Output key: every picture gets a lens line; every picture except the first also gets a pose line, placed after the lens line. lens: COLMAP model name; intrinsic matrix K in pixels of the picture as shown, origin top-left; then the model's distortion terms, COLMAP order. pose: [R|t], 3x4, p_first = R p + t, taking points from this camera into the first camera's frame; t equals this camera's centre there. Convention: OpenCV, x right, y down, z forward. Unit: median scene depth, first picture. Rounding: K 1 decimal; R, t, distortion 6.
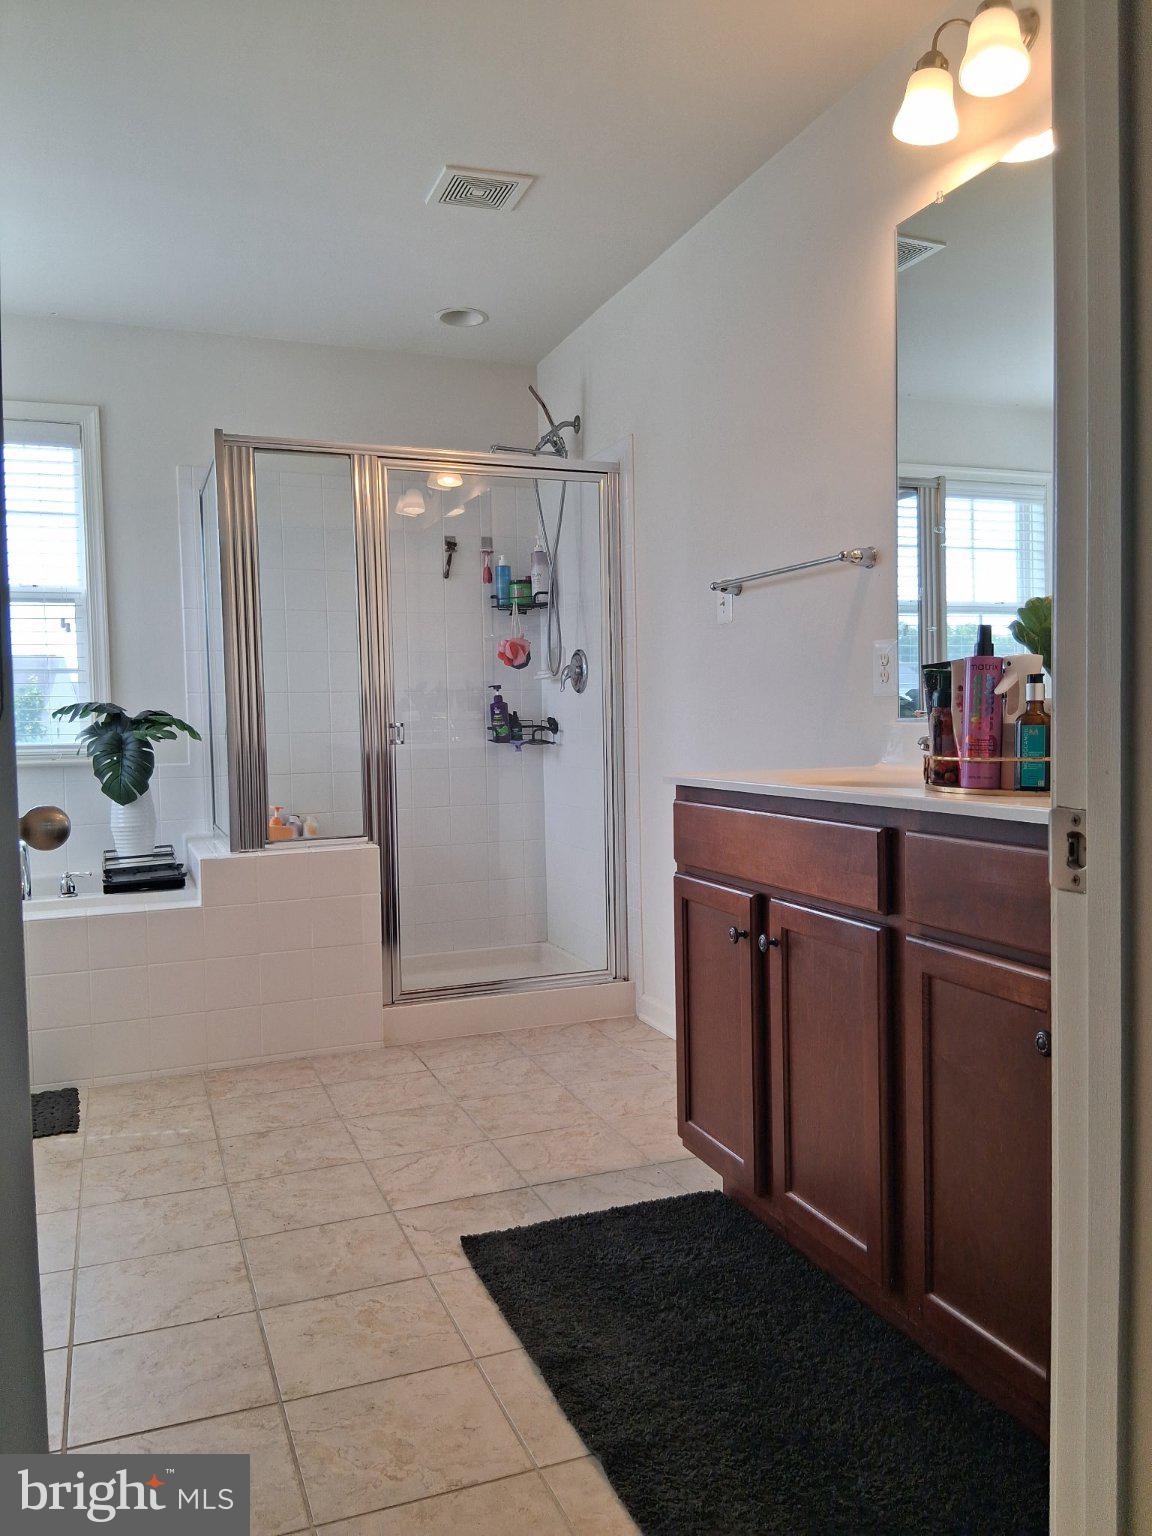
lens RADIAL K [[1154.5, 0, 576.0], [0, 1154.5, 768.0], [0, 0, 1]] dist [0.115695, -0.191818]
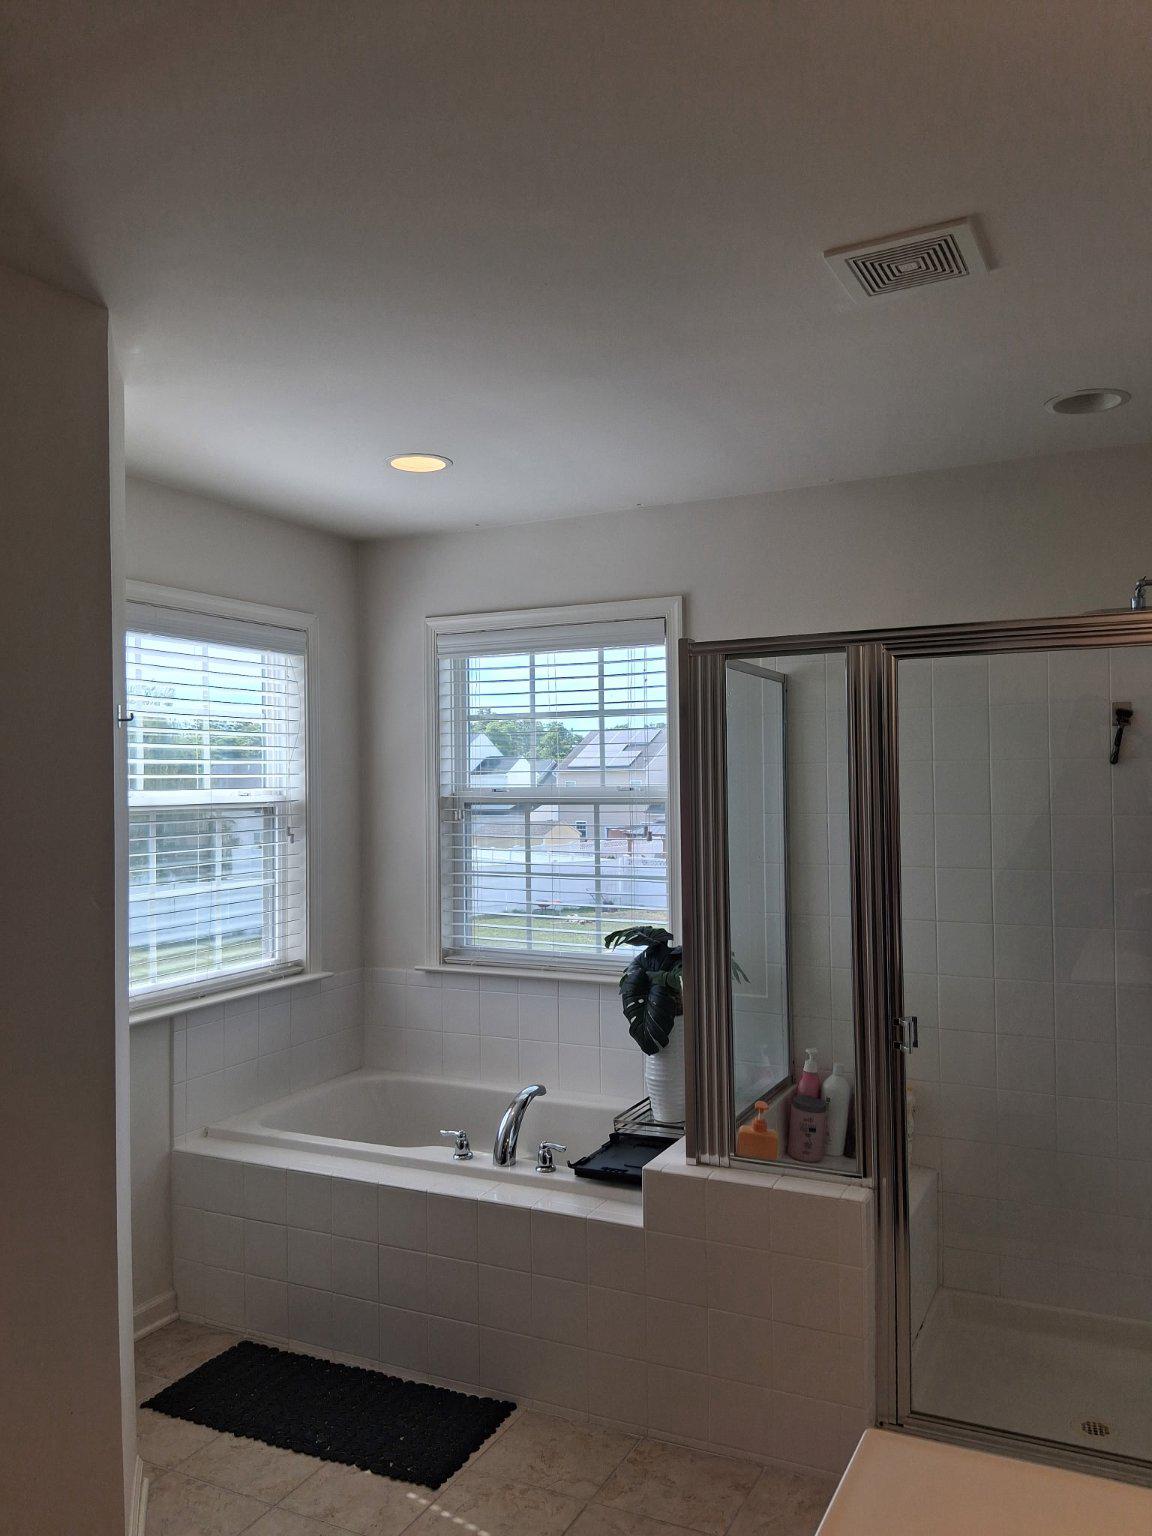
lens RADIAL K [[1154.5, 0, 576.0], [0, 1154.5, 768.0], [0, 0, 1]] dist [0.115695, -0.191818]
pose [[0.678489, 0.002524, -0.734606, 0.216576], [-0.037472, 0.998811, -0.031178, -0.153372], [0.733654, 0.048681, 0.677777, 0.360292]]
